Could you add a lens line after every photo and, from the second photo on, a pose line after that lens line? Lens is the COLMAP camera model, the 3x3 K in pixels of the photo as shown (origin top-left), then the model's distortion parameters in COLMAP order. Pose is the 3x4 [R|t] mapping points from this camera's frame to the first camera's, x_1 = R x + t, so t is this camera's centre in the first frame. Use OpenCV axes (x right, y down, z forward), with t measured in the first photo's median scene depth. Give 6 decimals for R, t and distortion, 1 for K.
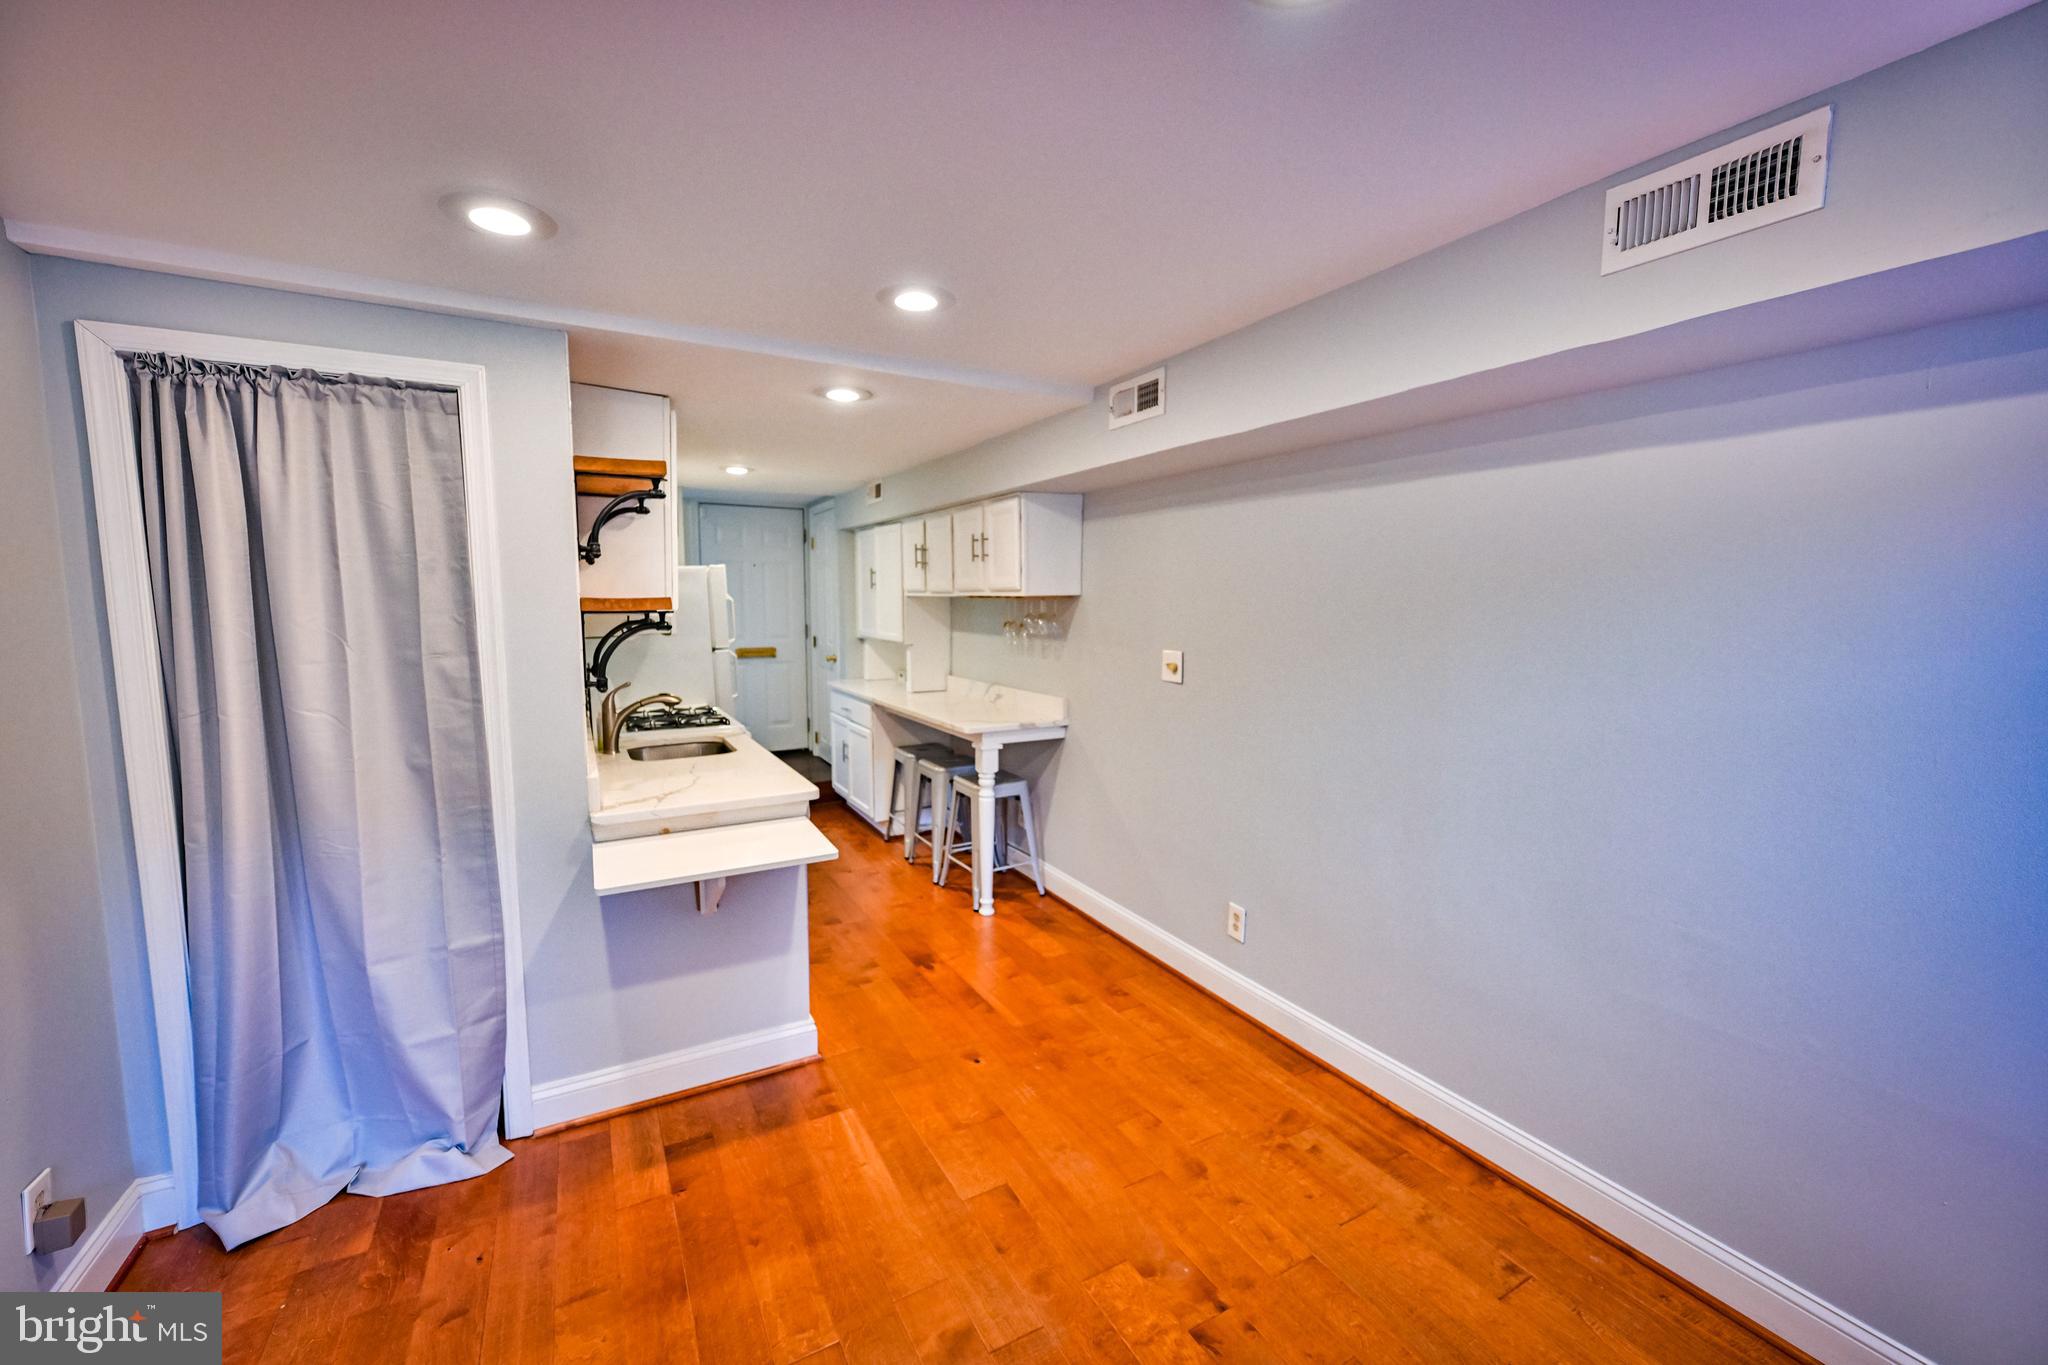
lens RADIAL K [[805.0, 0, 1016.7], [0, 805.0, 690.6], [0, 0, 1]] dist [-0.000342, 0.000012]
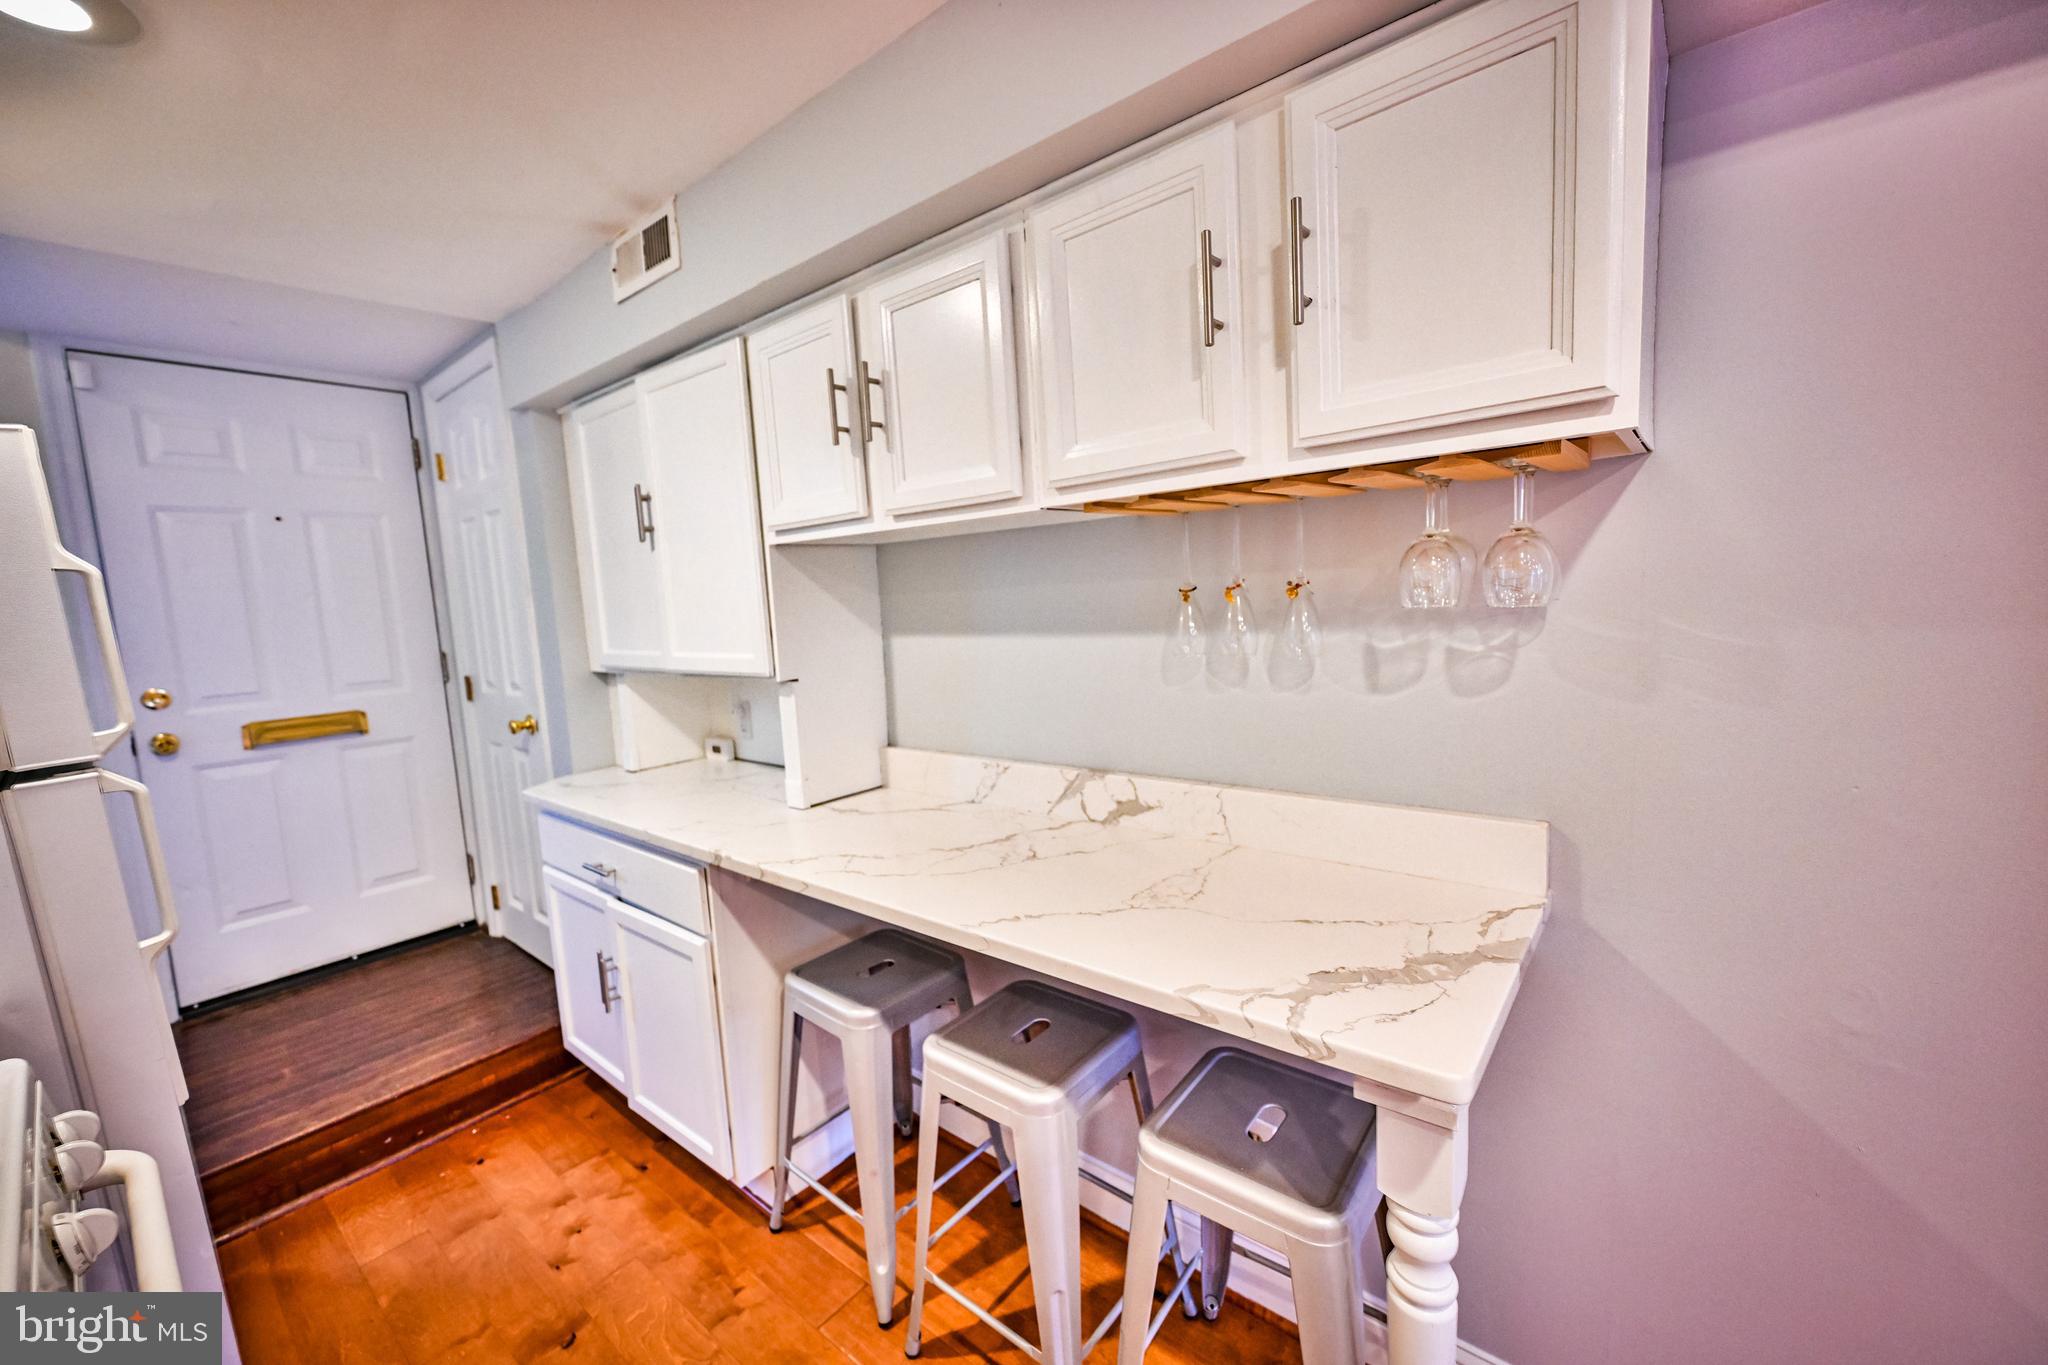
lens RADIAL K [[805.0, 0, 1022.1], [0, 805.0, 681.0], [0, 0, 1]] dist [-0.000342, 0.000012]
pose [[0.927710, -0.094950, 0.361025, -0.169763], [0.099675, 0.995004, 0.005557, -0.049149], [-0.359749, 0.030830, 0.932540, 0.632072]]
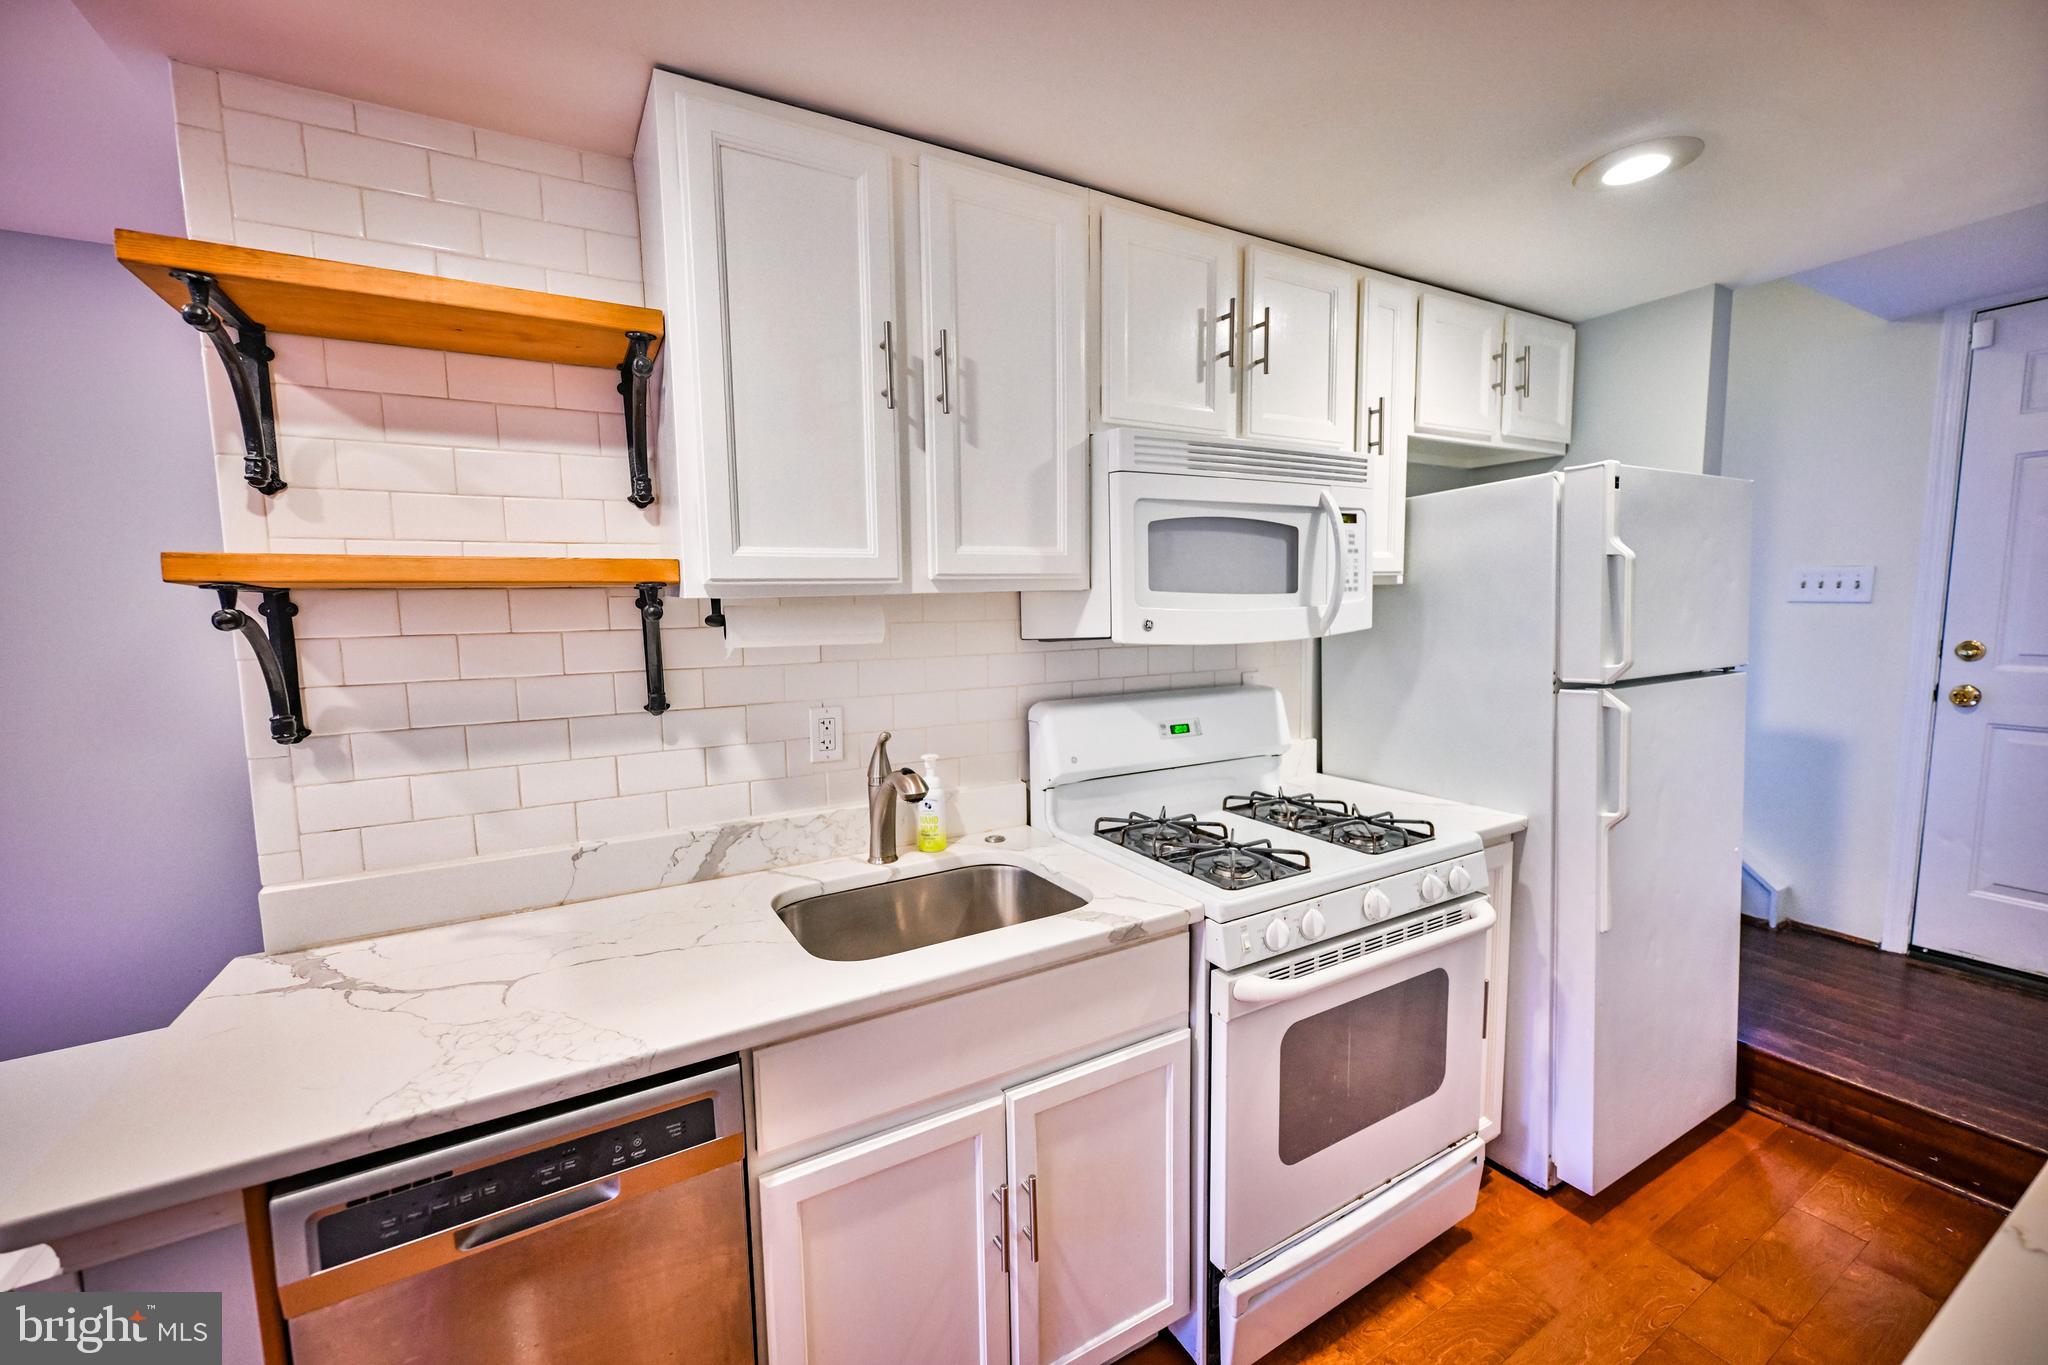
lens RADIAL K [[805.0, 0, 1025.6], [0, 805.0, 683.9], [0, 0, 1]] dist [-0.000342, 0.000012]
pose [[0.015316, 0.095860, -0.995277, 0.008542], [-0.091546, 0.991347, 0.094073, -0.061547], [0.995683, 0.089673, 0.023959, 0.692859]]
